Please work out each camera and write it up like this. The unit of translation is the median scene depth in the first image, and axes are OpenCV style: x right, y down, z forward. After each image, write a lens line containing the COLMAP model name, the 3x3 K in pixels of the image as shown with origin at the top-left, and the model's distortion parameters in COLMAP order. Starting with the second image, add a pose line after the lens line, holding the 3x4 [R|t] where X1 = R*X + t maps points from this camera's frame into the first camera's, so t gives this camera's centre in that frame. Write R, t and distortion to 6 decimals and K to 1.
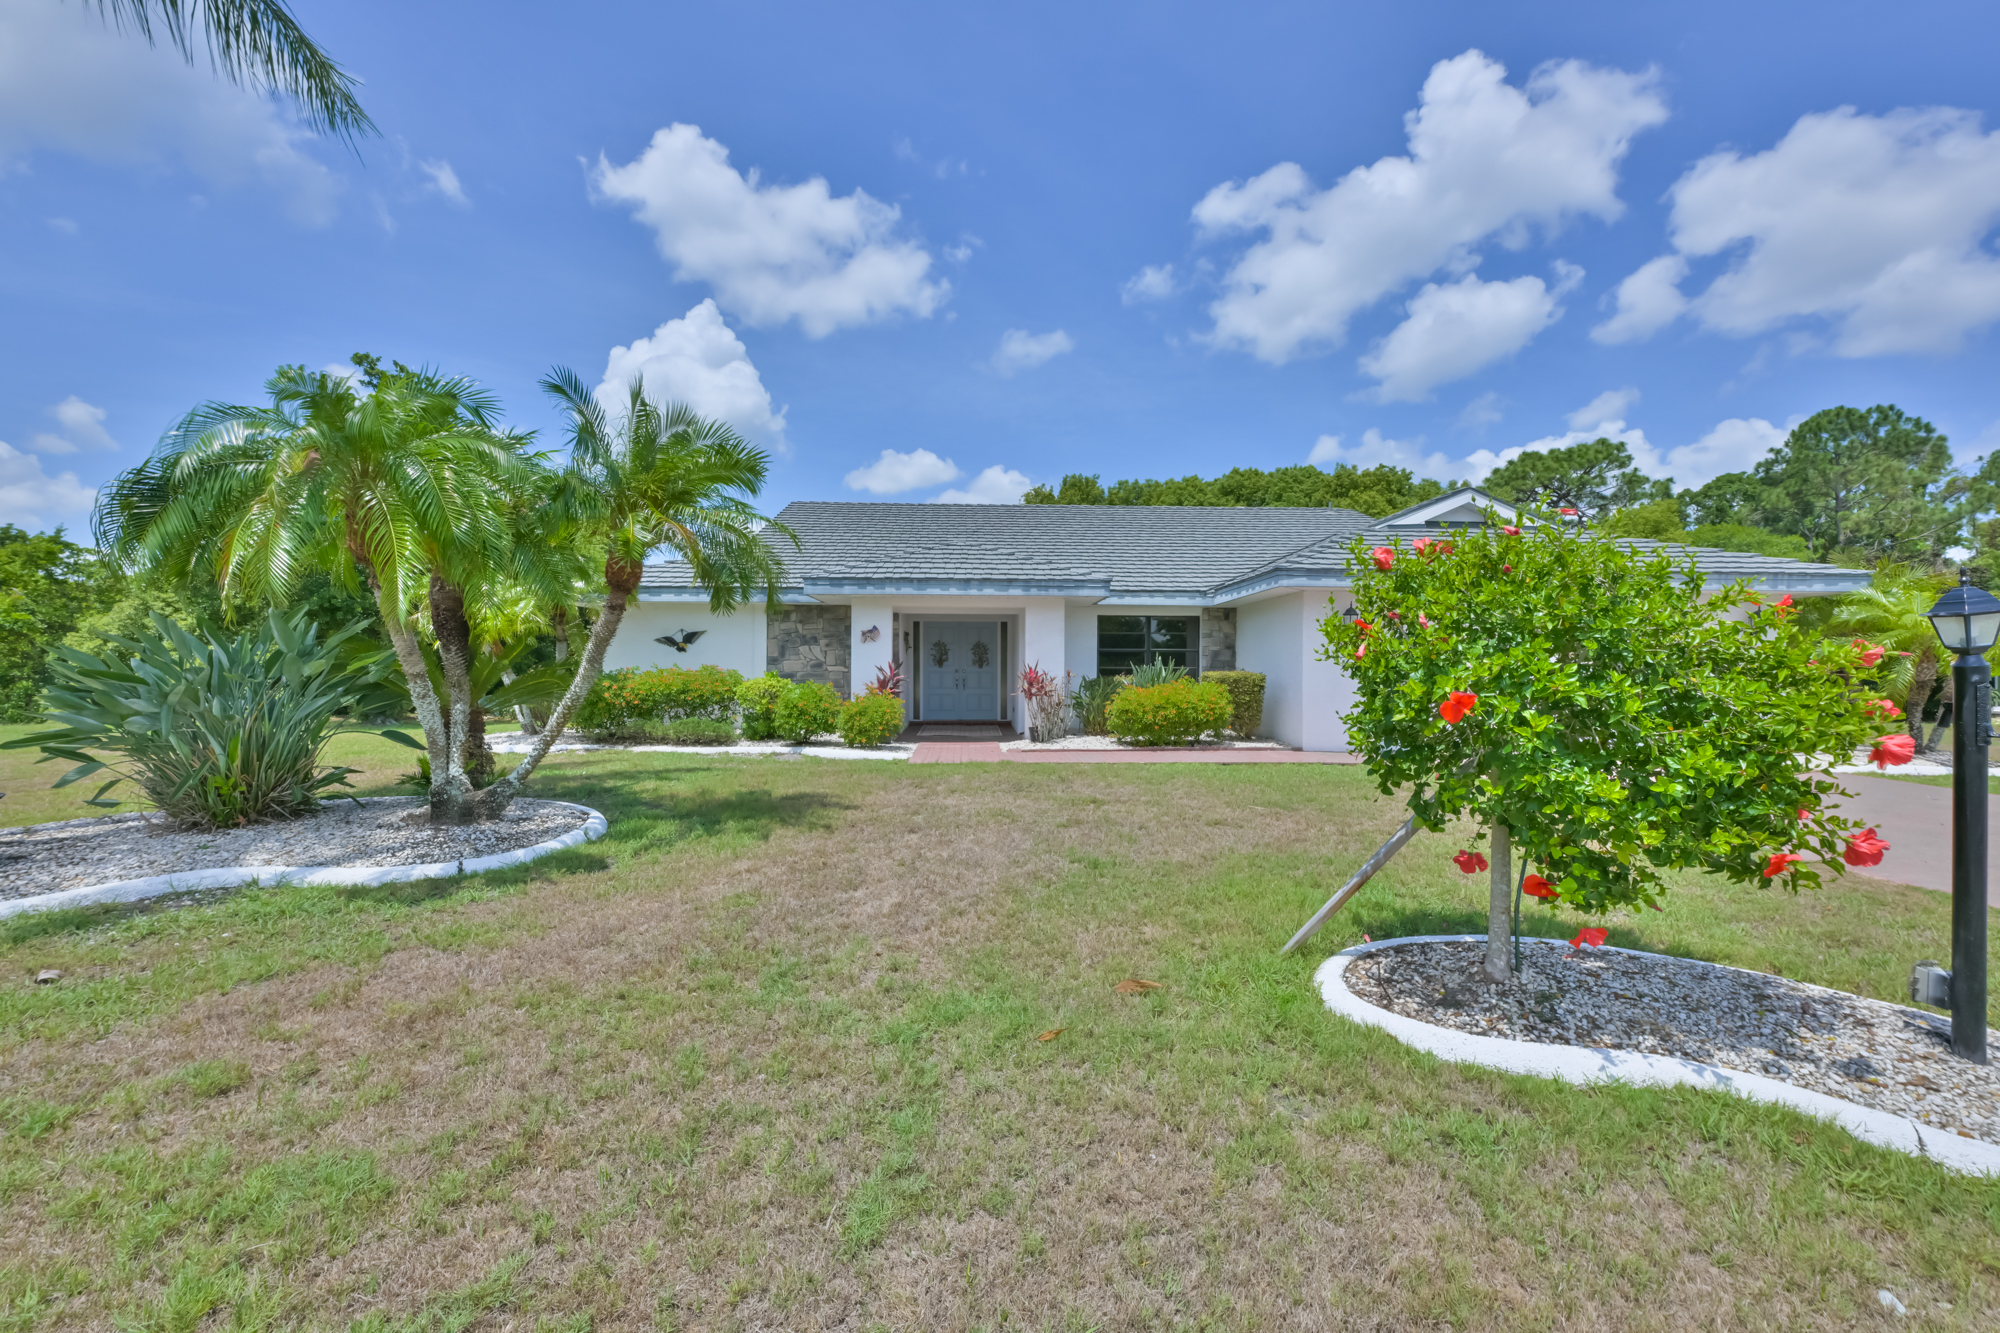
lens RADIAL K [[816.1, 0, 1001.5], [0, 816.1, 718.1], [0, 0, 1]] dist [-0.005711, 0.003531]
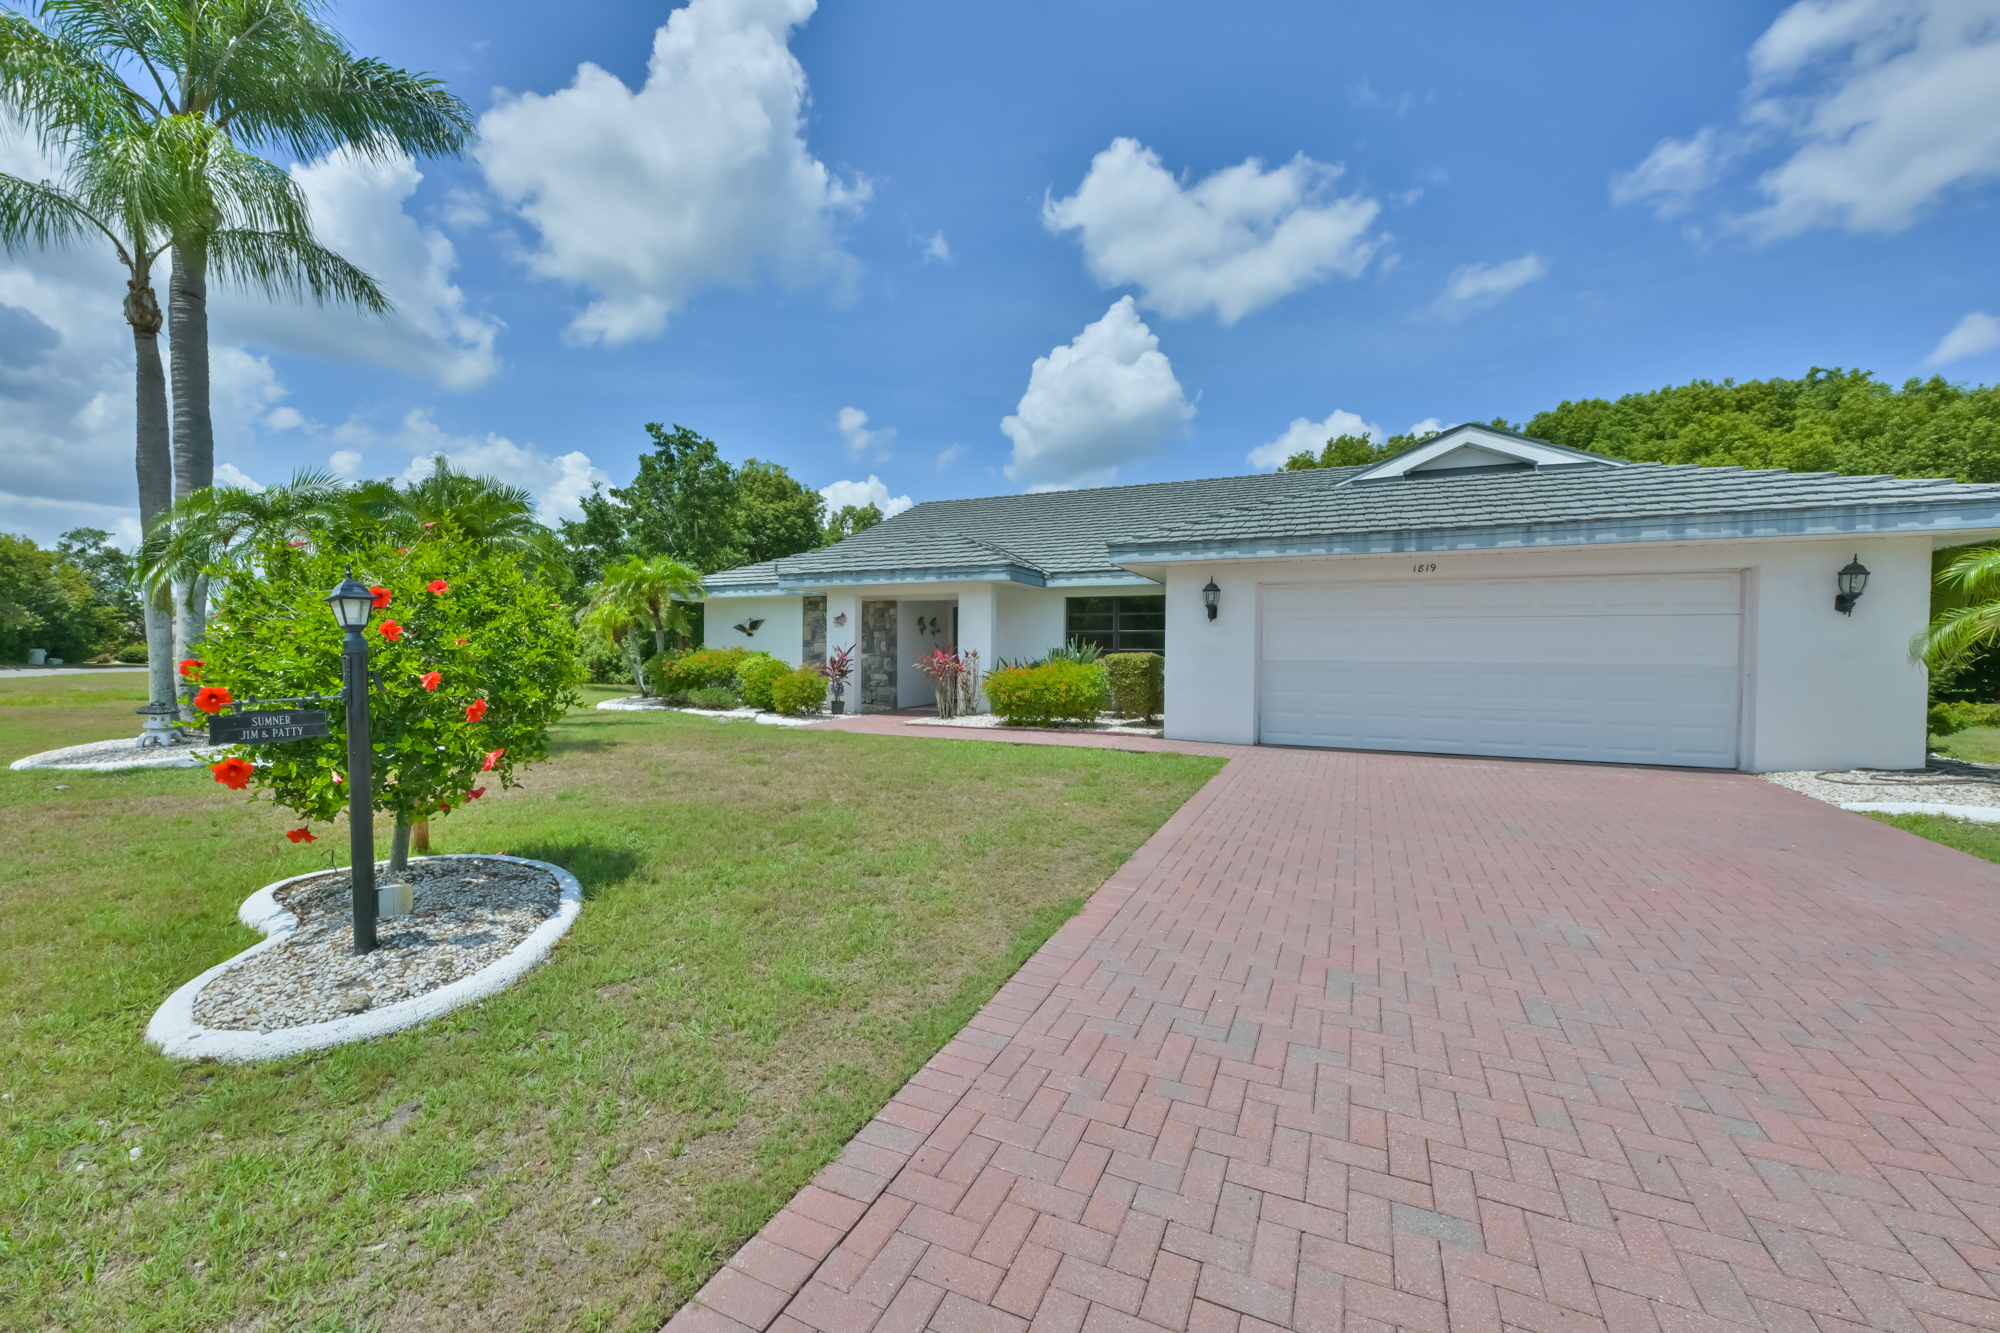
lens RADIAL K [[816.1, 0, 993.1], [0, 816.1, 684.0], [0, 0, 1]] dist [-0.005711, 0.003531]
pose [[0.878344, 0.021622, -0.477541, 0.515263], [-0.031146, 0.999442, -0.012035, -0.004158], [0.477014, 0.025444, 0.878527, 0.076873]]
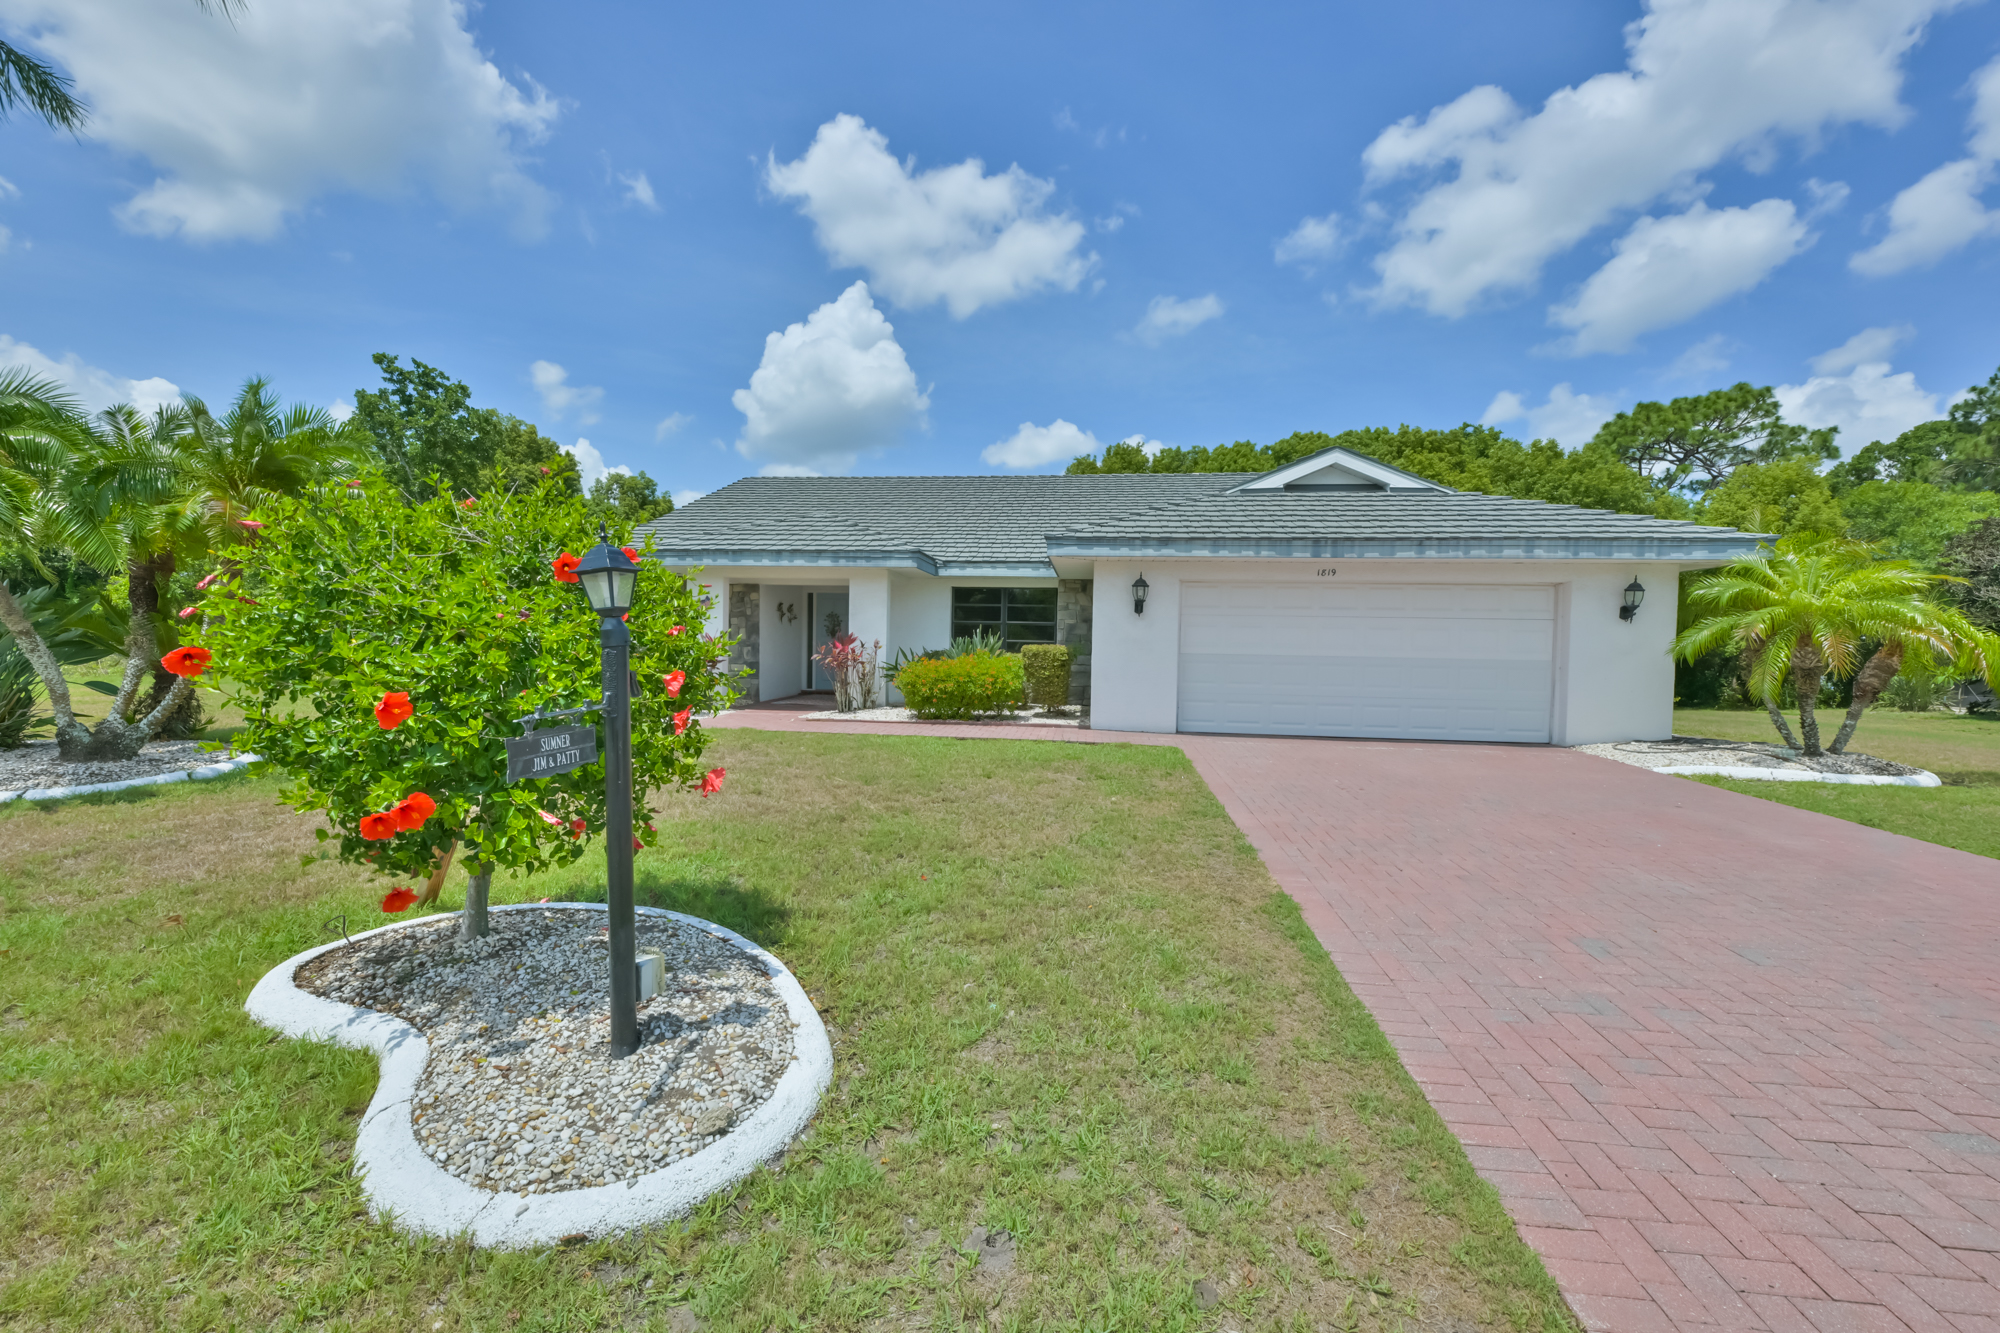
lens RADIAL K [[816.1, 0, 994.2], [0, 816.1, 697.5], [0, 0, 1]] dist [-0.005711, 0.003531]
pose [[0.984796, 0.025998, -0.171760, 0.336956], [-0.024719, 0.999649, 0.009580, -0.003029], [0.171949, -0.005188, 0.985092, 0.038337]]
